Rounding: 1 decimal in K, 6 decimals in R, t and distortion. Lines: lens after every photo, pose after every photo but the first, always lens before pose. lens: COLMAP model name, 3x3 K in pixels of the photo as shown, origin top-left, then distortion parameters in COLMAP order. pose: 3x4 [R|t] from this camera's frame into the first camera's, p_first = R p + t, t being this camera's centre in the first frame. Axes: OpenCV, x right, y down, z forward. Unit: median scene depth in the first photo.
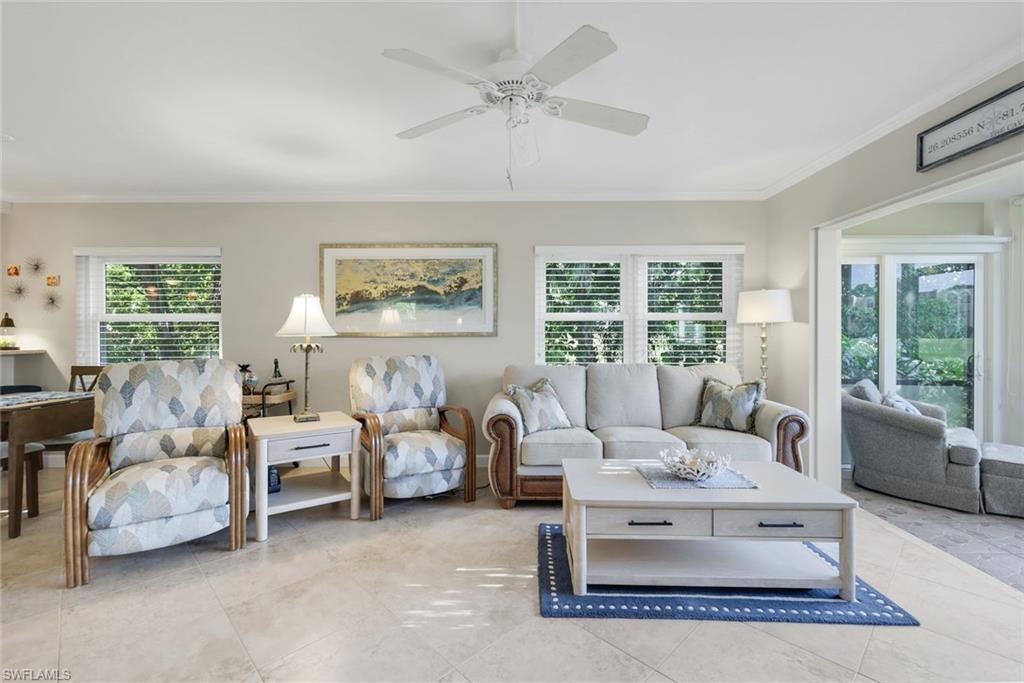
lens RADIAL K [[453.7, 0, 511.3], [0, 453.7, 334.5], [0, 0, 1]] dist [0.004040, -0.000670]
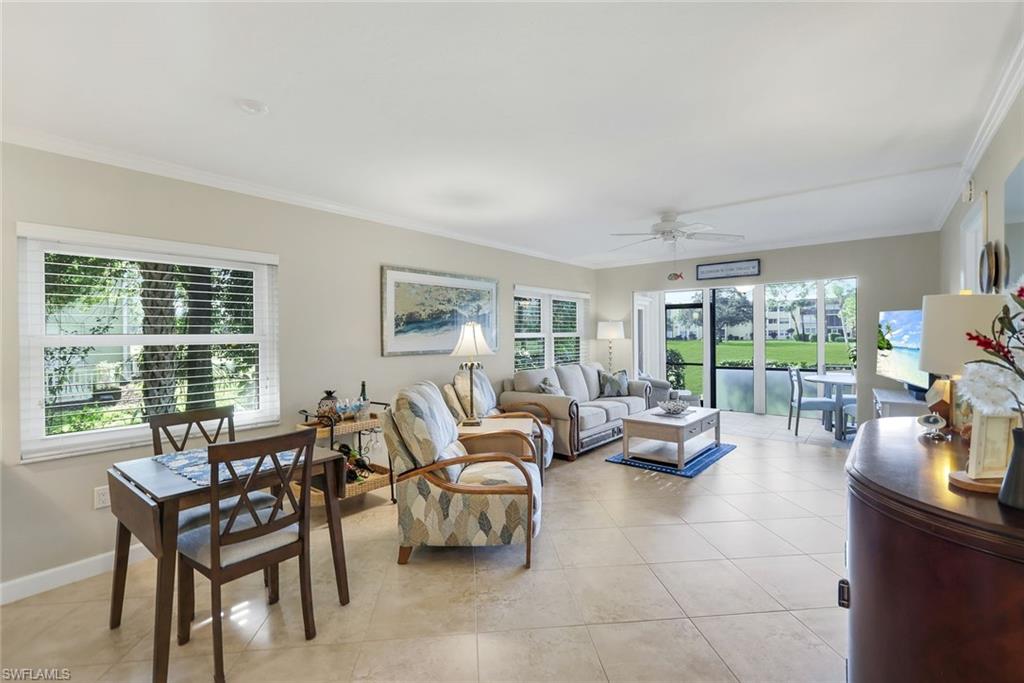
lens RADIAL K [[453.7, 0, 511.9], [0, 453.7, 336.6], [0, 0, 1]] dist [0.004040, -0.000670]
pose [[0.621913, -0.008091, 0.783045, -1.039256], [0.013651, 0.999907, -0.000510, -0.035232], [-0.782968, 0.011007, 0.621965, 0.145625]]
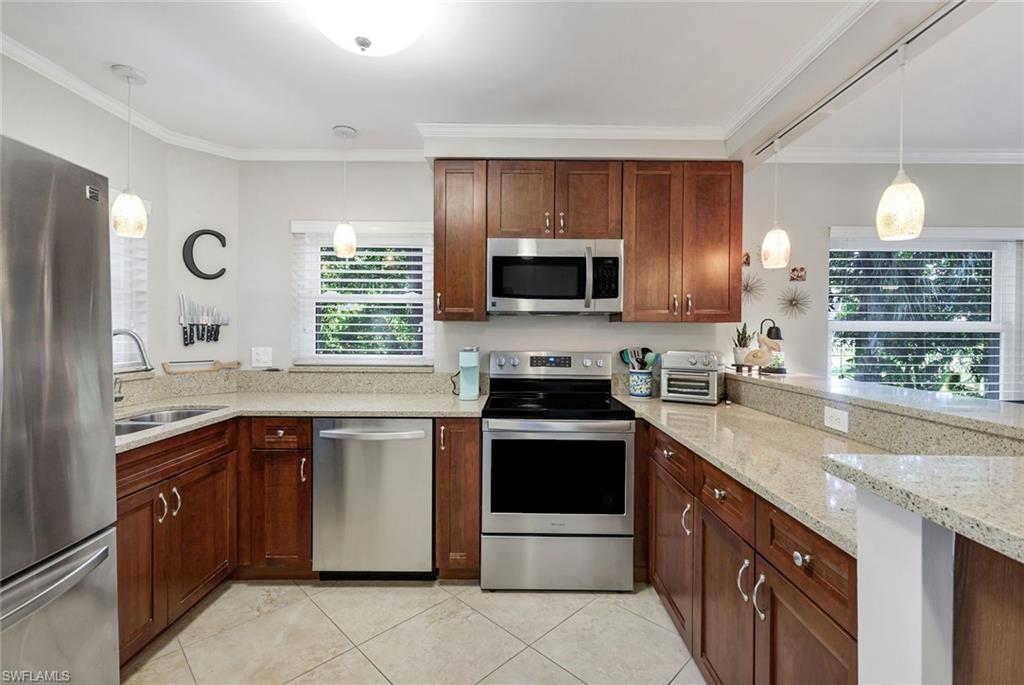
lens RADIAL K [[472.4, 0, 509.5], [0, 472.4, 333.0], [0, 0, 1]] dist [-0.010685, 0.000210]
pose [[0.999851, 0.006595, 0.015947, -1.488288], [-0.006723, 0.999946, 0.007959, -0.029074], [-0.015894, -0.008065, 0.999841, 0.282883]]
